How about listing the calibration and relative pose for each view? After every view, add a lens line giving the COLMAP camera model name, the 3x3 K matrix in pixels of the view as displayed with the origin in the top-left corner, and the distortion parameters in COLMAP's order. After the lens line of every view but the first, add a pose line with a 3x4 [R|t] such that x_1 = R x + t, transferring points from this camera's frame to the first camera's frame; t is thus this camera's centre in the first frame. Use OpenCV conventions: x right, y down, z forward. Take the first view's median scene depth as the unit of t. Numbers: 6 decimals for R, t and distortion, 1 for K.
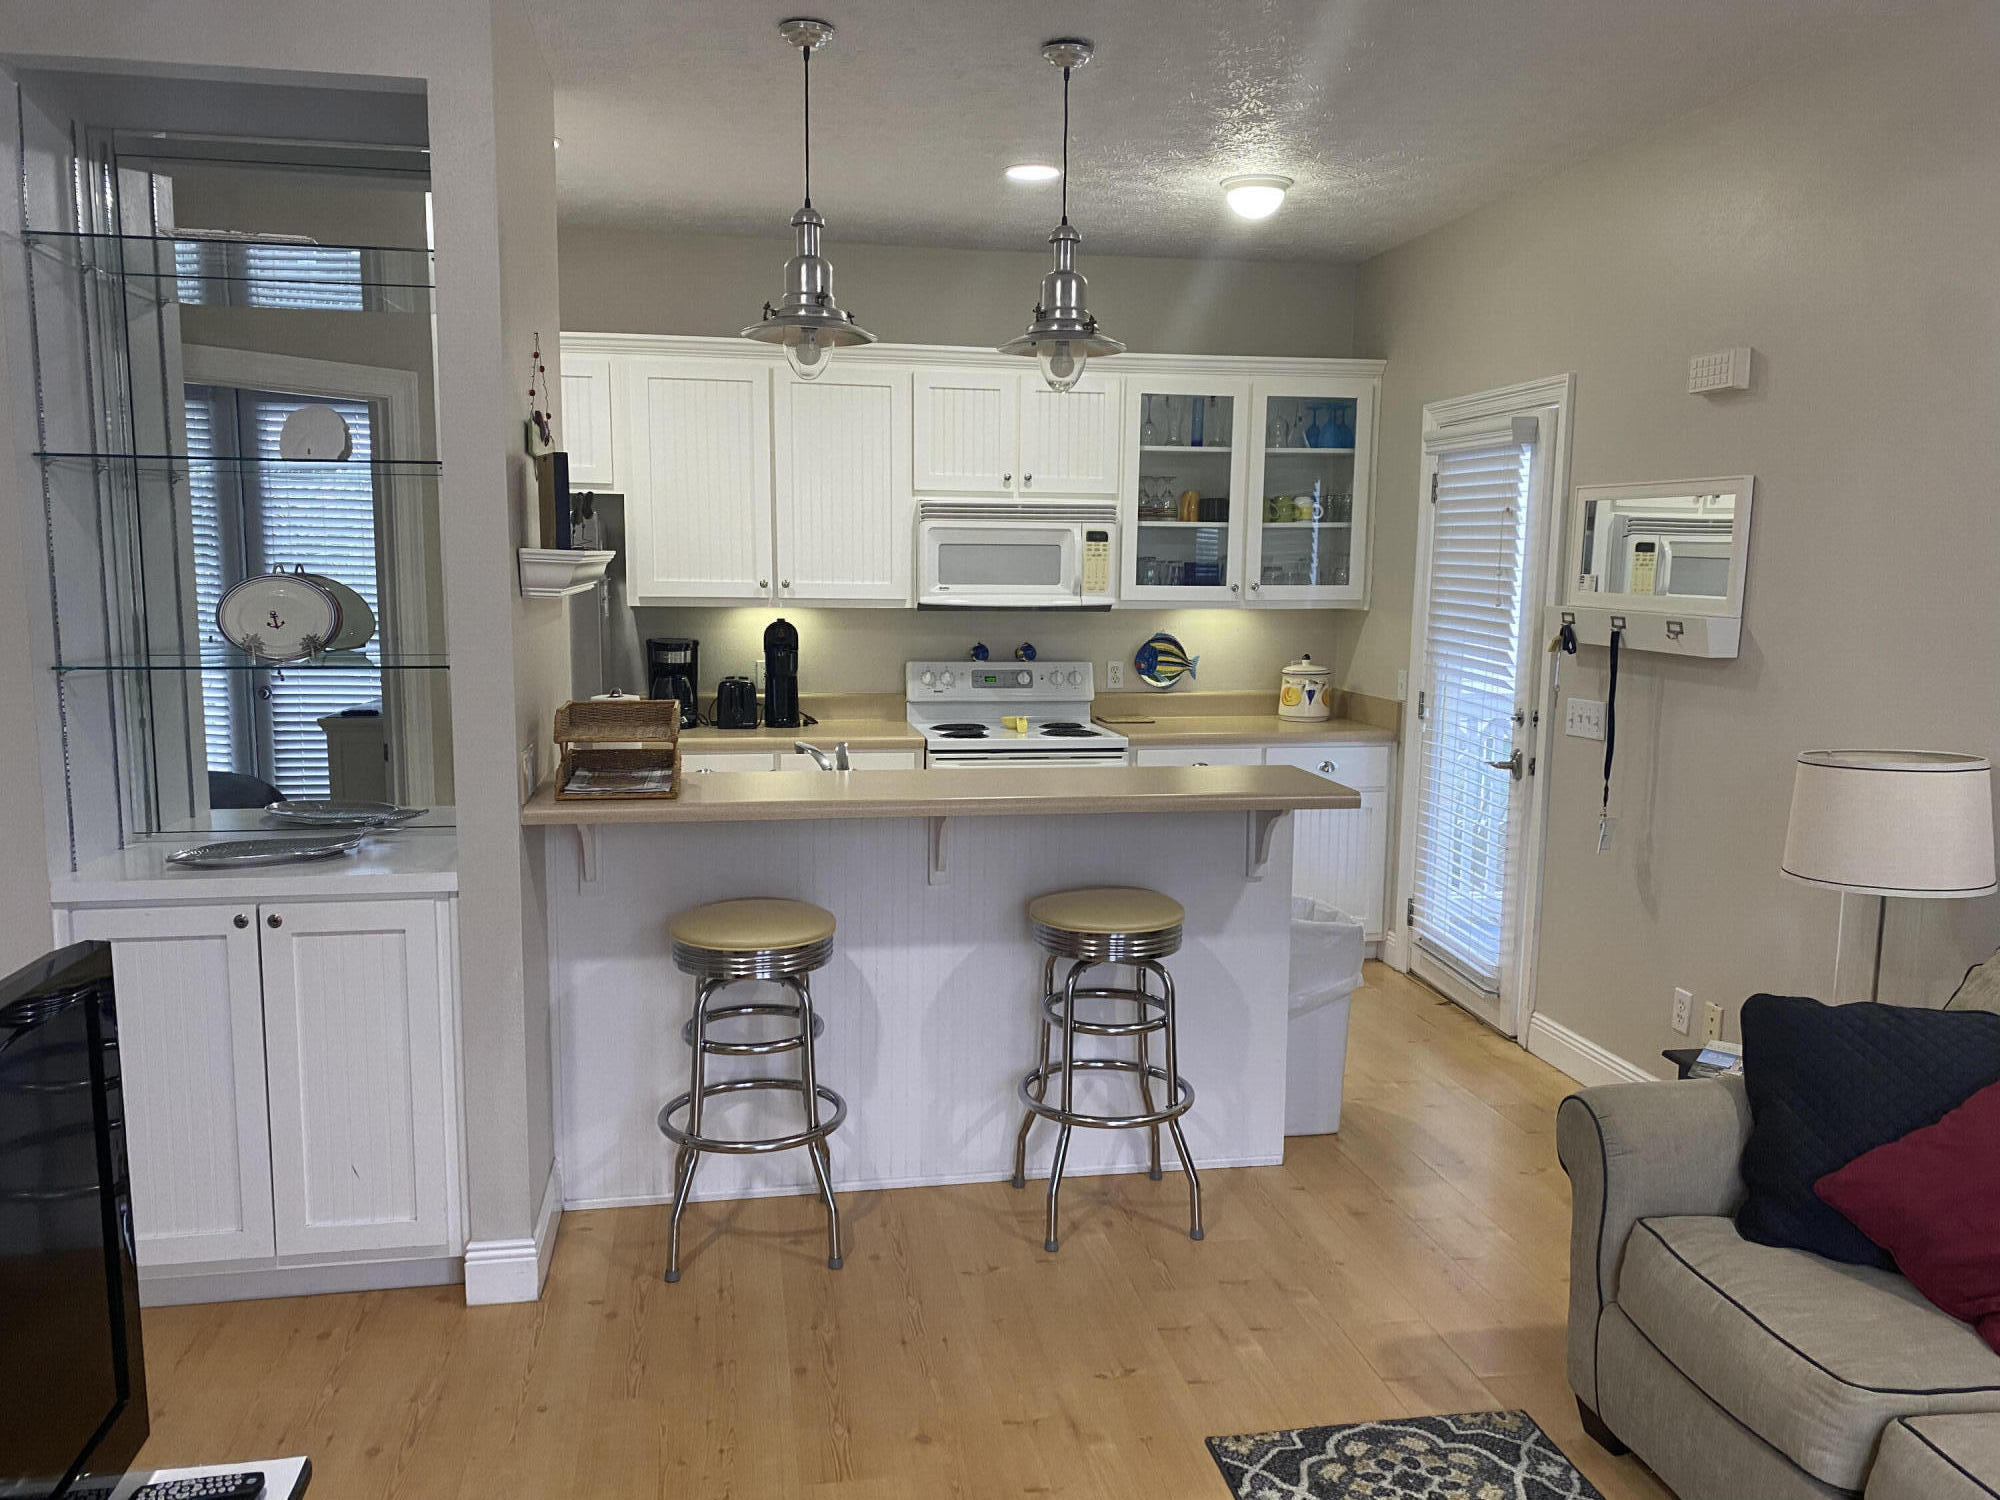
lens RADIAL K [[1499.0, 0, 1005.2], [0, 1499.0, 753.7], [0, 0, 1]] dist [0.053334, -0.100518]
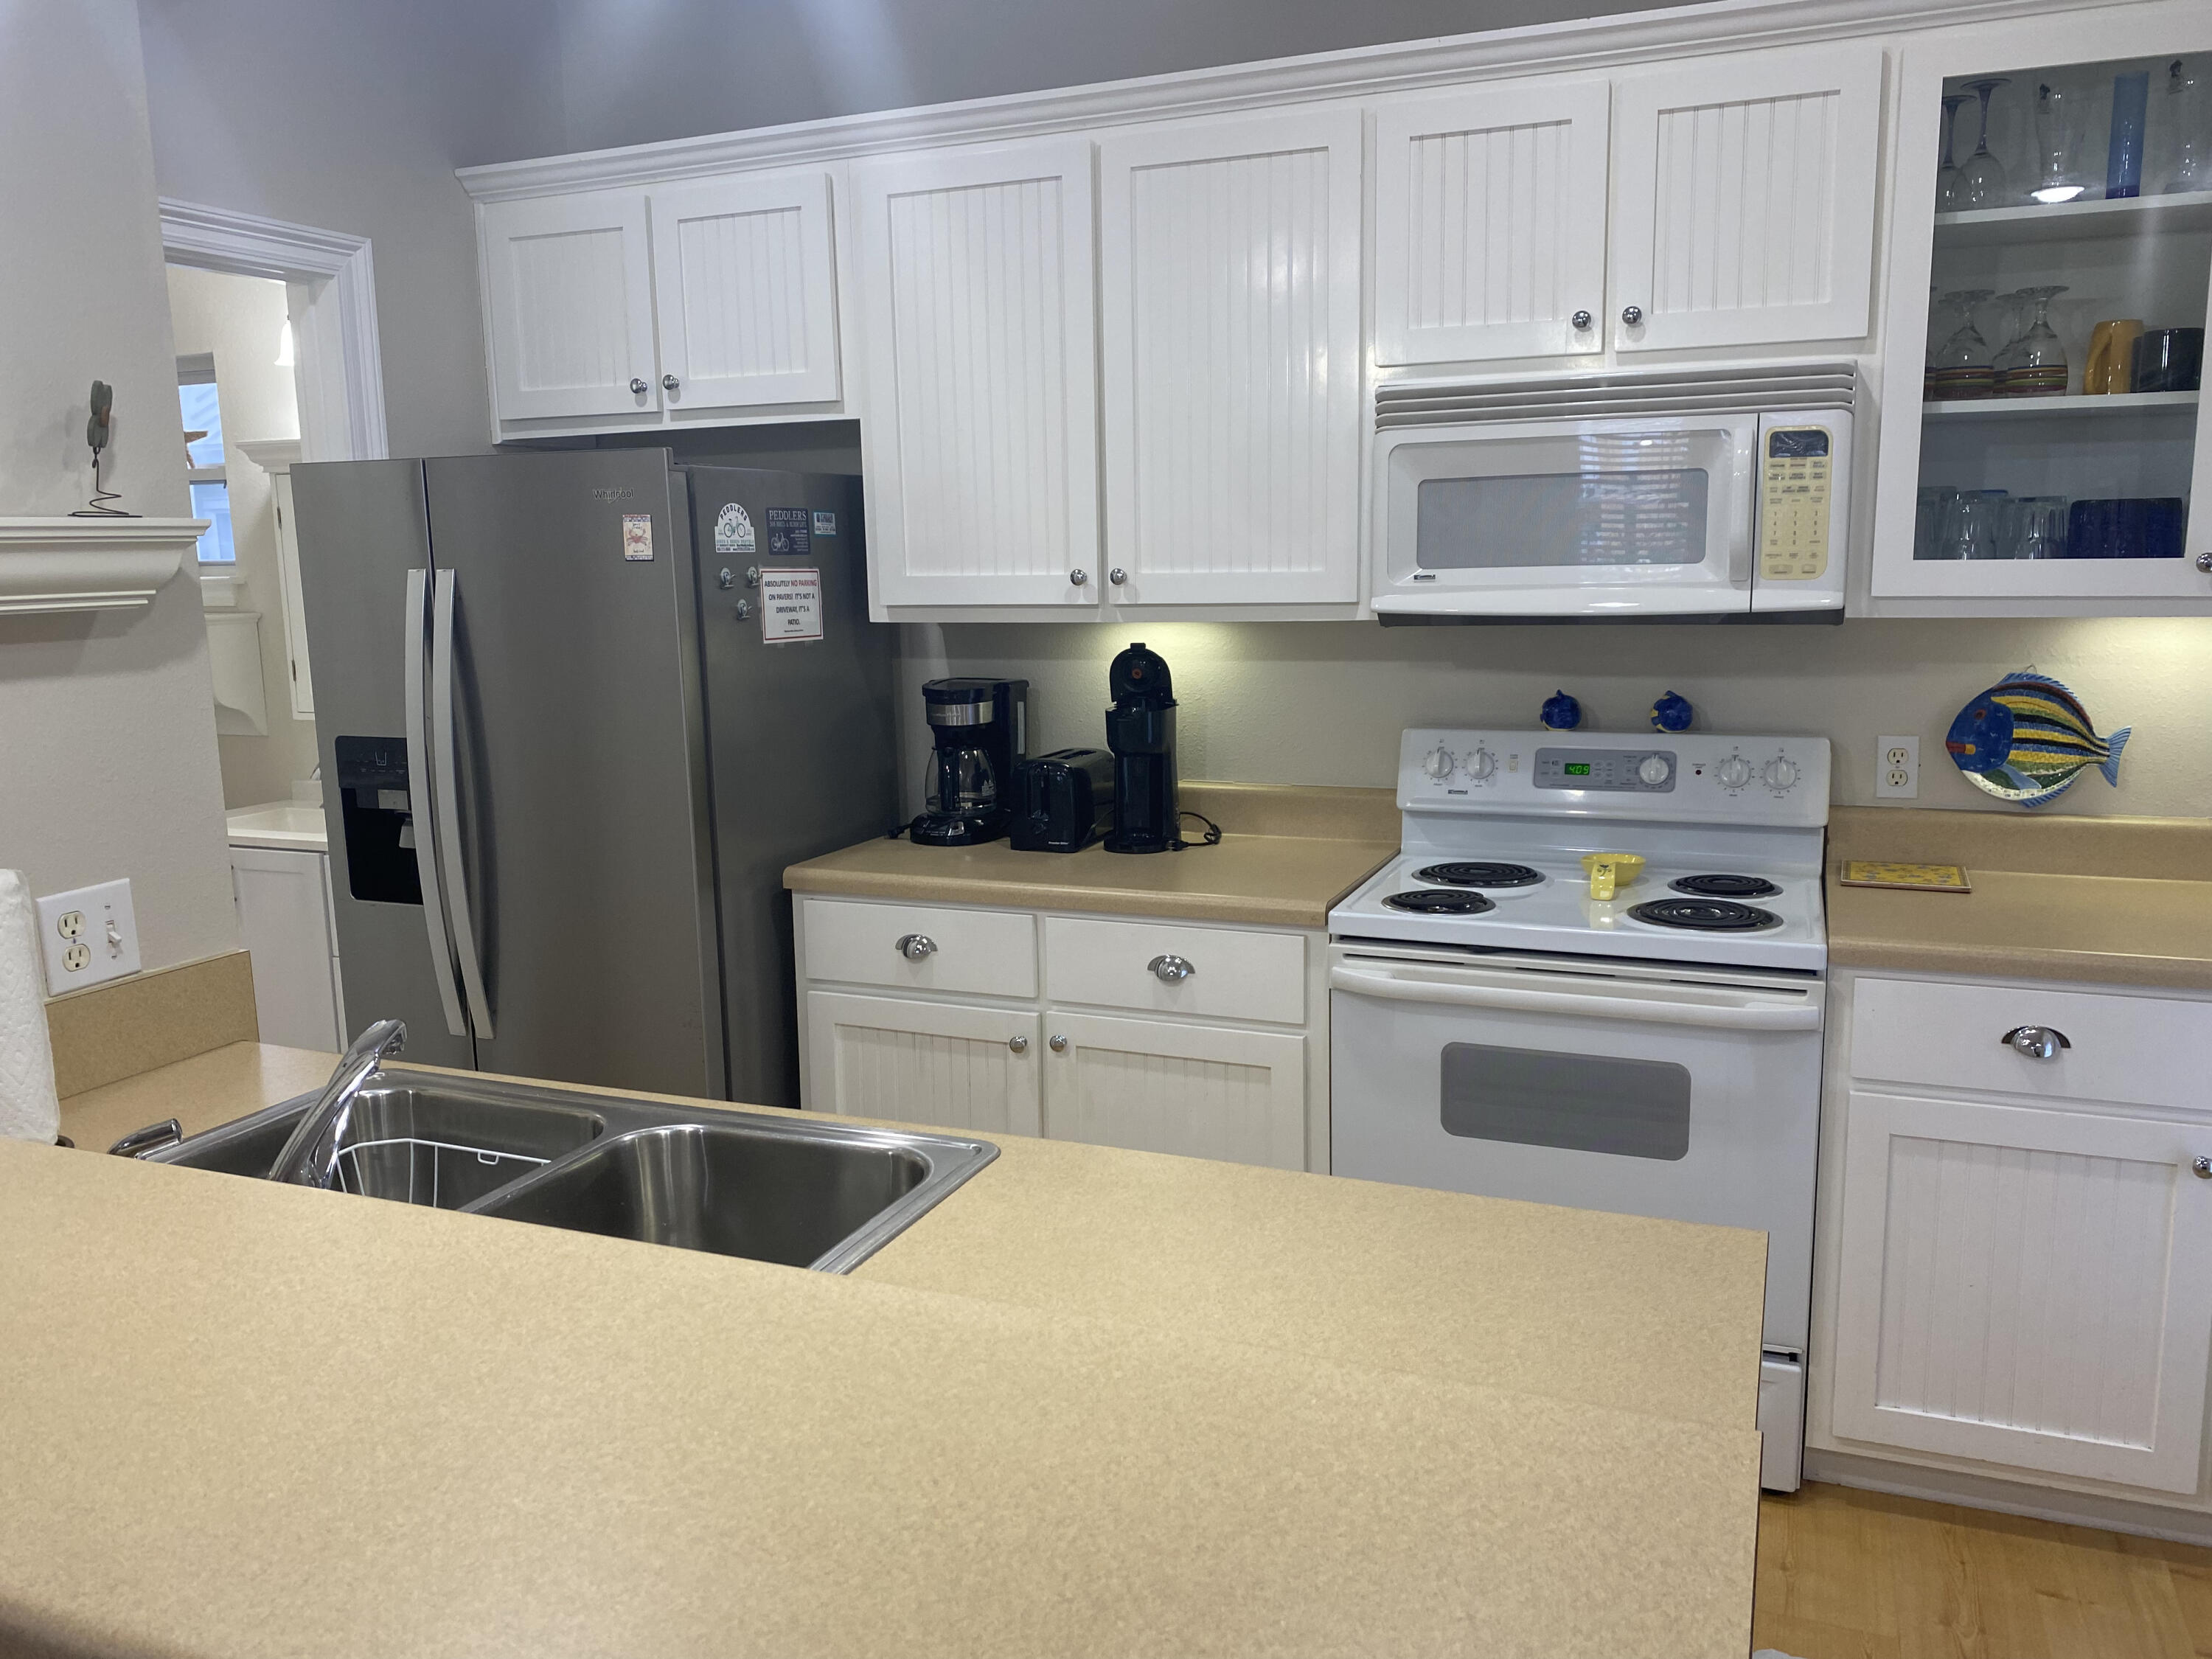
lens RADIAL K [[1657.9, 0, 1100.1], [0, 1657.9, 820.4], [0, 0, 1]] dist [0.053334, -0.100518]
pose [[0.846727, 0.058268, -0.528827, 0.144213], [-0.040315, 0.998154, 0.045430, -0.053359], [0.530498, -0.017147, 0.847513, 0.497363]]
